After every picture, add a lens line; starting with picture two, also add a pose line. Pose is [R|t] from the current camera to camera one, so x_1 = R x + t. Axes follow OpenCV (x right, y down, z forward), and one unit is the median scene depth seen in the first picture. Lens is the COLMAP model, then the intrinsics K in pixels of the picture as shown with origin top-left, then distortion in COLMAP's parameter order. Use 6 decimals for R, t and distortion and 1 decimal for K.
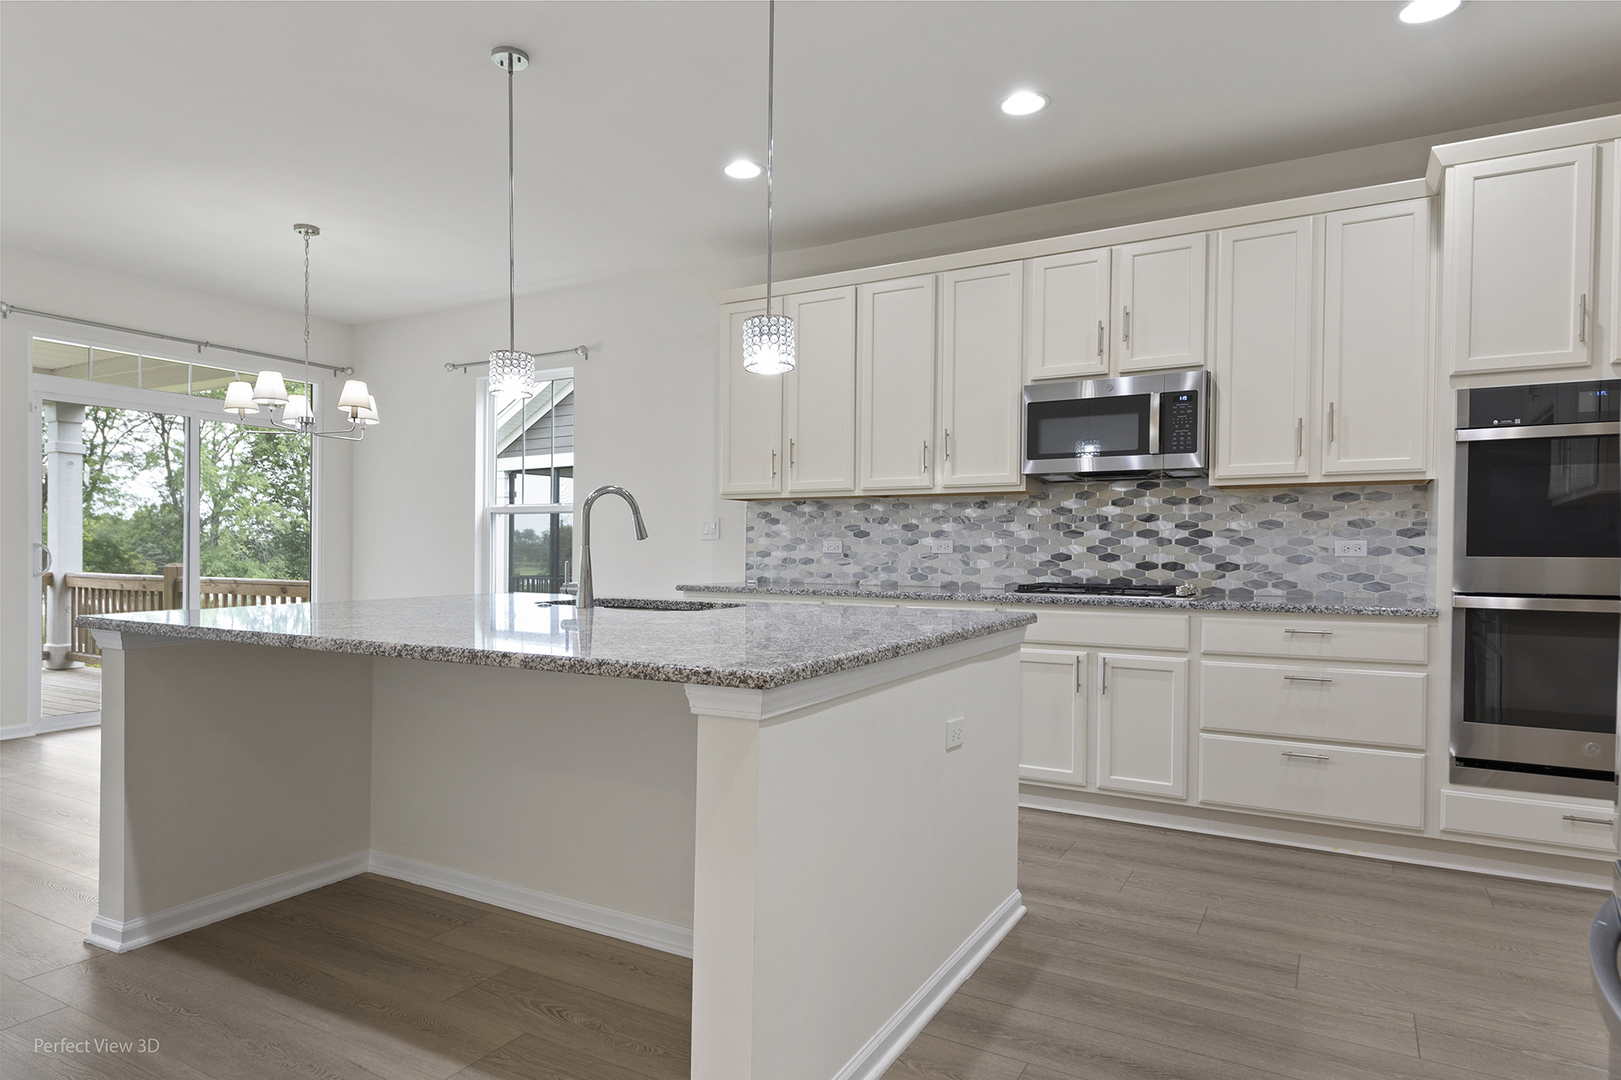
lens RADIAL K [[944.7, 0, 801.3], [0, 944.7, 562.8], [0, 0, 1]] dist [0.002371, -0.000592]
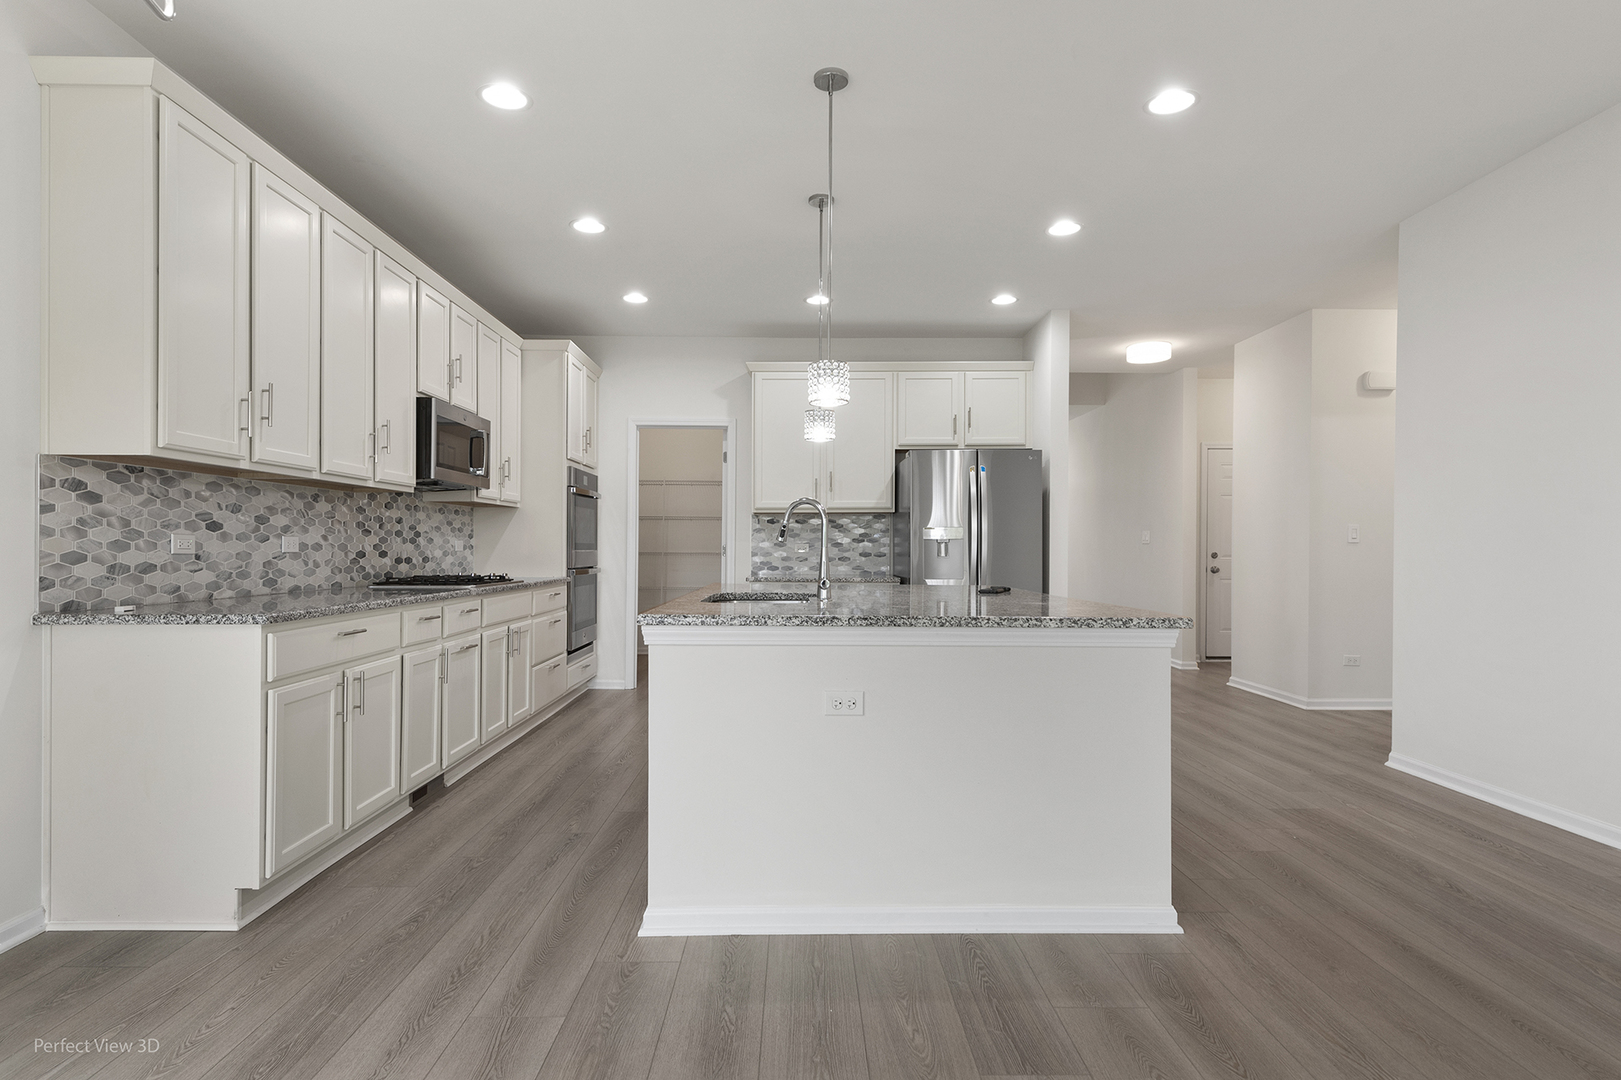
lens RADIAL K [[862.9, 0, 810.5], [0, 862.9, 540.0], [0, 0, 1]] dist [0.016440, -0.000280]
pose [[-0.513223, 0.001201, 0.858254, -0.882407], [0.007140, 0.999970, 0.002870, -0.023472], [-0.858226, 0.007601, -0.513216, 1.181216]]
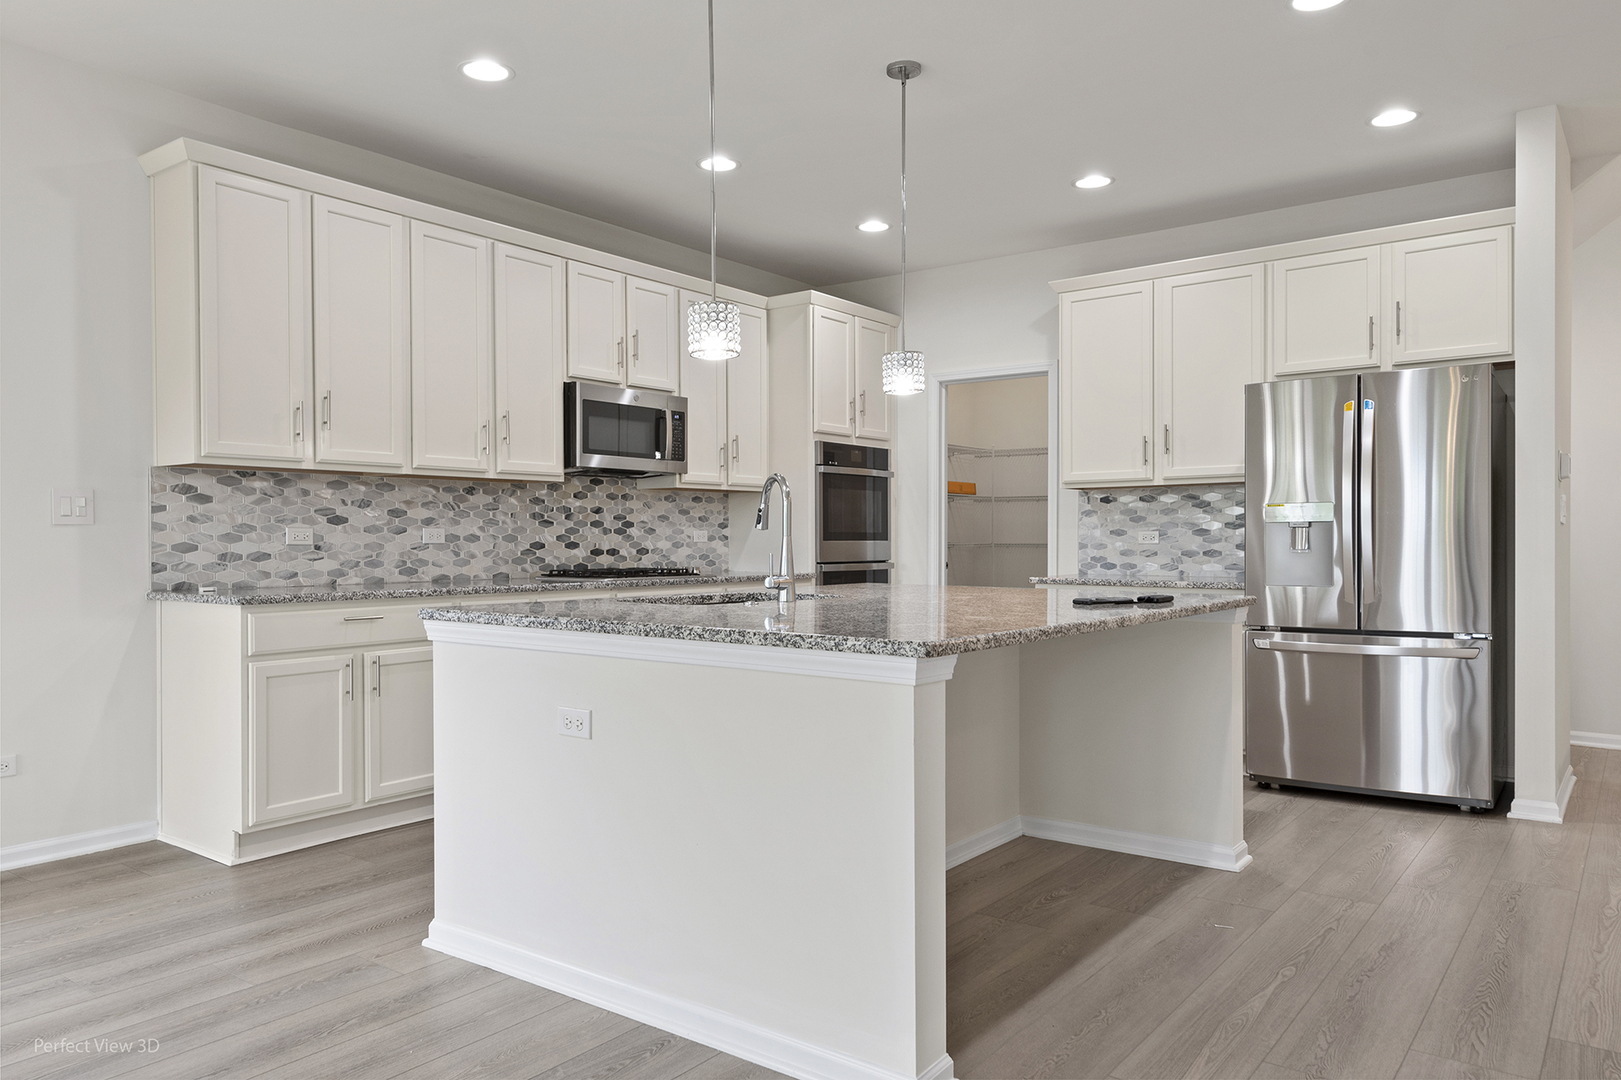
lens RADIAL K [[1137.8, 0, 768.2], [0, 1137.8, 542.5], [0, 0, 1]] dist [0.079351, -0.077358]
pose [[0.140515, -0.009452, 0.990033, -1.027193], [0.016581, 0.999837, 0.007193, -0.015820], [-0.989940, 0.015405, 0.140649, 0.637319]]
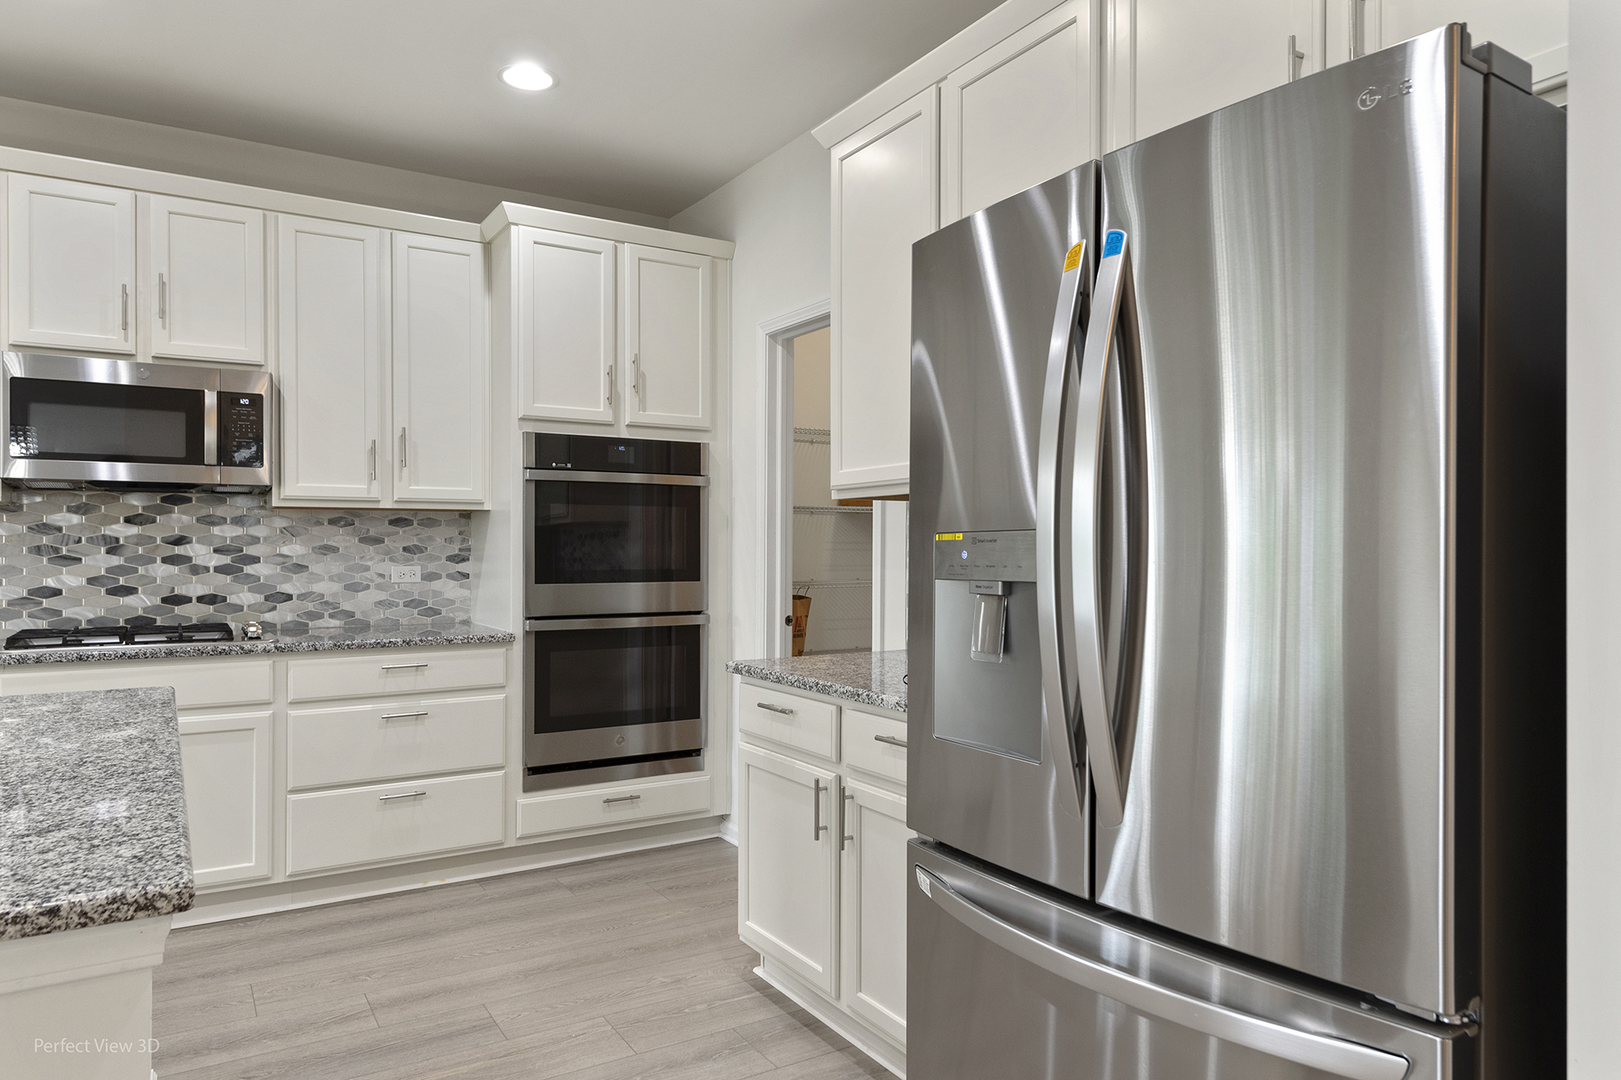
lens RADIAL K [[1019.2, 0, 781.5], [0, 1019.2, 558.0], [0, 0, 1]] dist [0.004736, -0.001442]
pose [[0.483335, -0.012329, 0.875348, -0.154121], [0.015865, 0.999860, 0.005322, -0.030523], [-0.875291, 0.011315, 0.483463, 0.136661]]
